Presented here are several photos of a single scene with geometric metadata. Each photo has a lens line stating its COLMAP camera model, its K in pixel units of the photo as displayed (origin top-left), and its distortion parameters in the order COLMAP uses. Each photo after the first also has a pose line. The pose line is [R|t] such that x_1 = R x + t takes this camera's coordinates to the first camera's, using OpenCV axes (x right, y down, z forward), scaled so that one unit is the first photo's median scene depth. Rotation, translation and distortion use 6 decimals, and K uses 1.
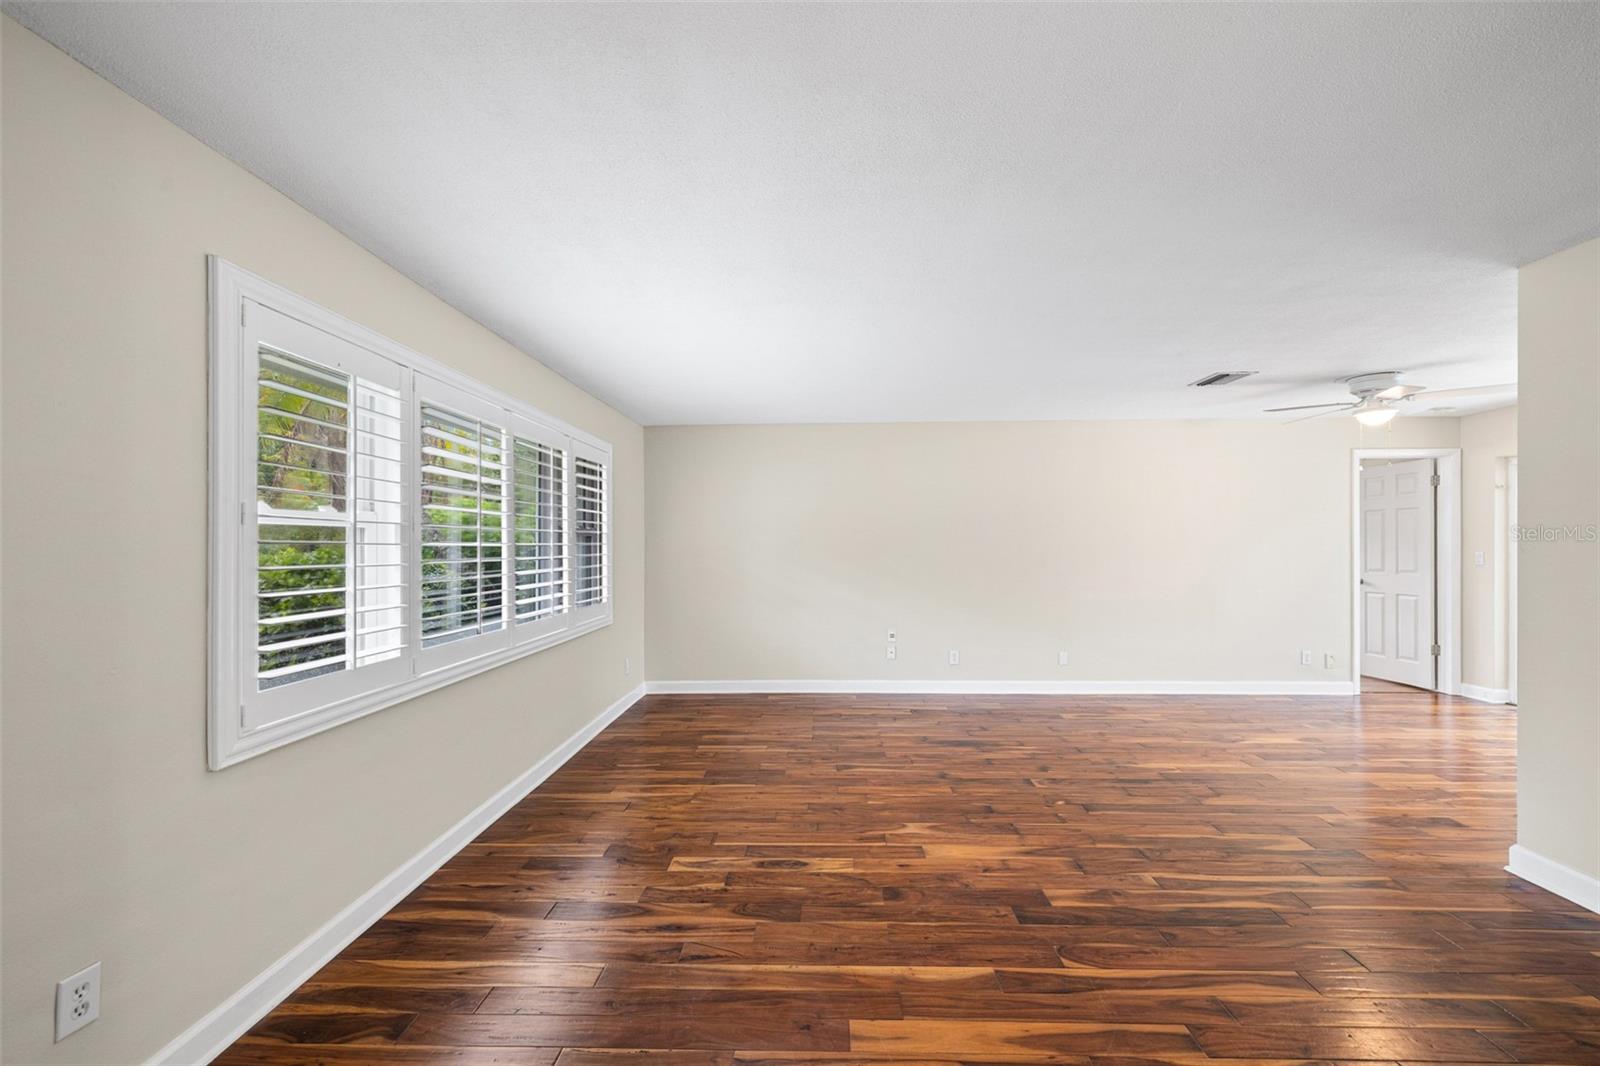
lens RADIAL K [[687.6, 0, 806.1], [0, 687.6, 538.5], [0, 0, 1]] dist [0.001590, 0.000084]
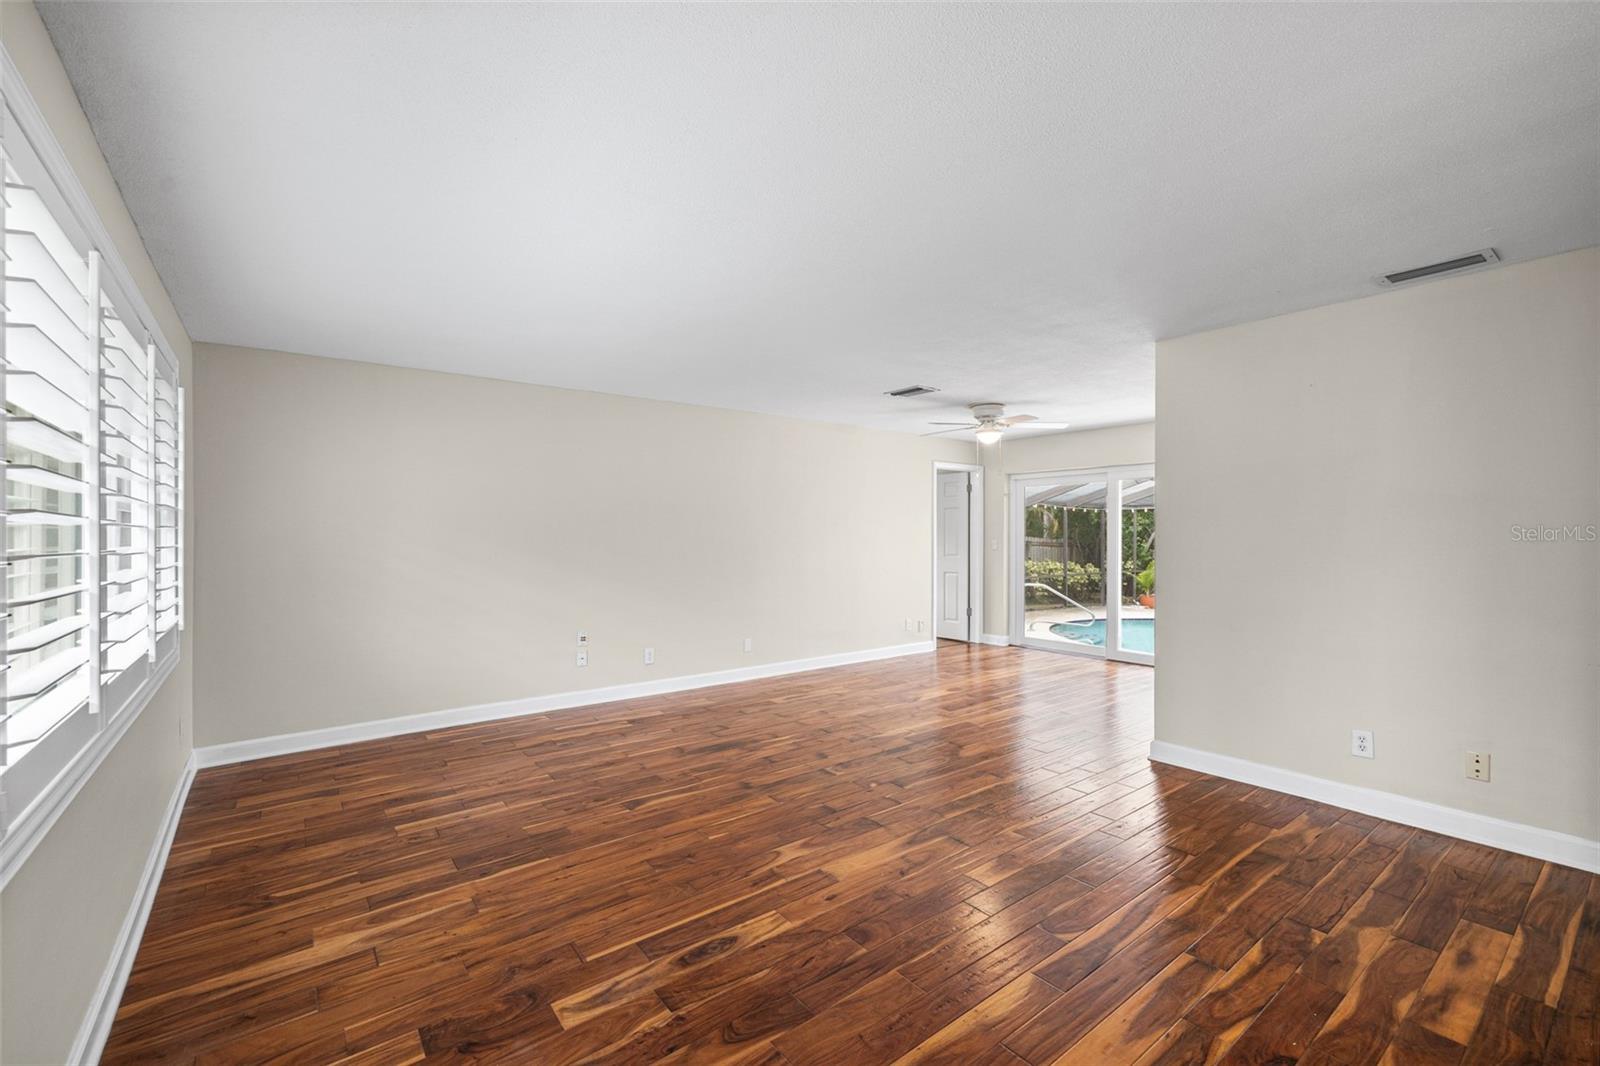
lens RADIAL K [[678.5, 0, 794.6], [0, 678.5, 532.3], [0, 0, 1]] dist [0.003651, 0.000073]
pose [[0.768804, 0.006933, 0.639447, -0.312887], [-0.007958, 0.999968, -0.001273, 0.010903], [-0.639435, -0.004110, 0.768835, 0.261349]]
